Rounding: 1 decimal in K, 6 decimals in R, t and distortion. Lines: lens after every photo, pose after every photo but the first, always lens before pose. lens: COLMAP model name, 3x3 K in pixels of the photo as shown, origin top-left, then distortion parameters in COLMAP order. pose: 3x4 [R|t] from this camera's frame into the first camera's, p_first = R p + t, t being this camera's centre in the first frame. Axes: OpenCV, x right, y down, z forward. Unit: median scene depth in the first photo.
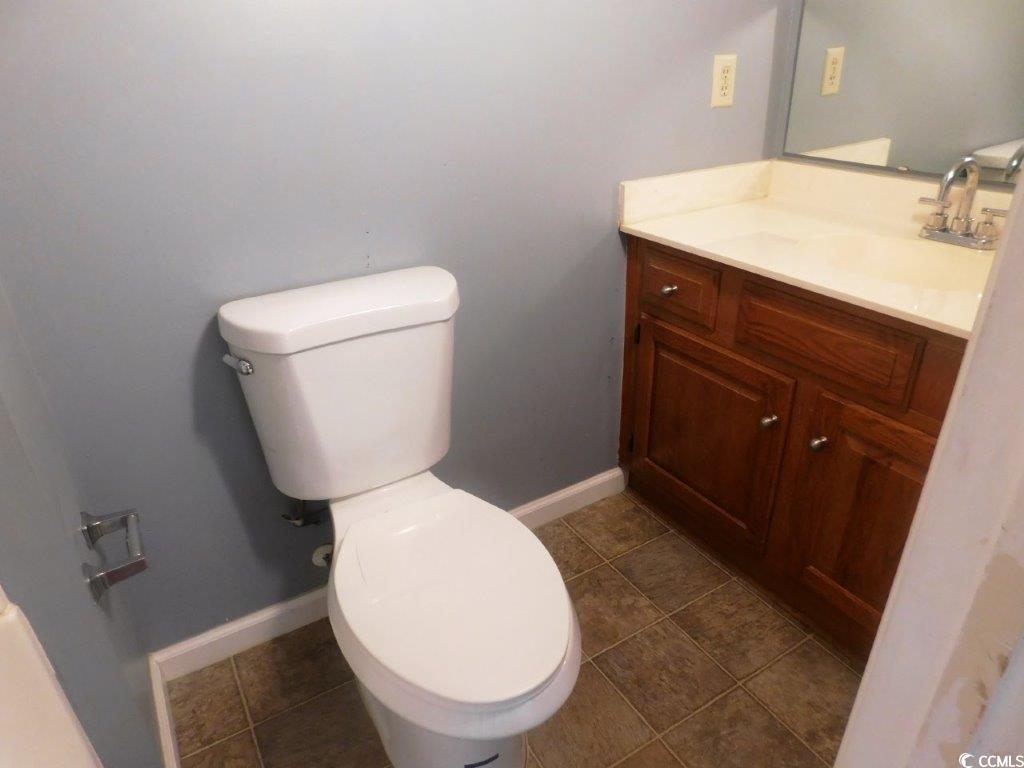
lens RADIAL K [[676.8, 0, 508.1], [0, 676.8, 388.5], [0, 0, 1]] dist [-0.053943, 0.041263]
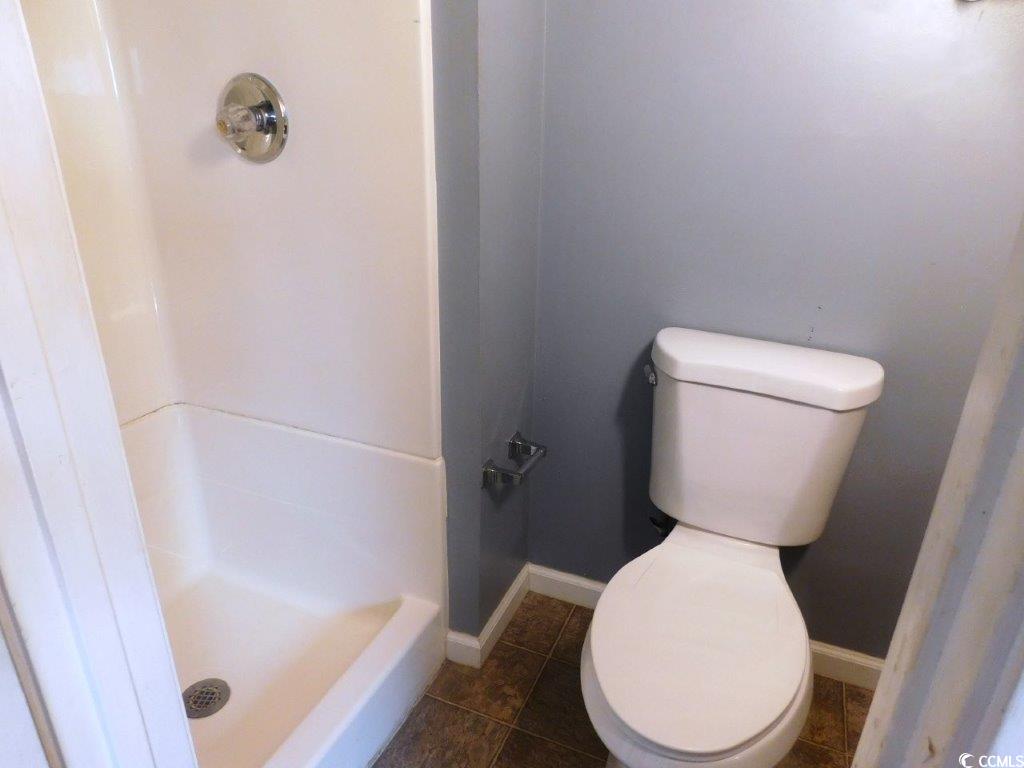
lens RADIAL K [[716.9, 0, 509.9], [0, 716.9, 385.7], [0, 0, 1]] dist [-0.048414, 0.033580]
pose [[0.580671, 0.355850, -0.732252, 0.352223], [-0.407841, 0.905570, 0.116661, -0.057897], [0.704619, 0.230900, 0.670967, -0.024243]]
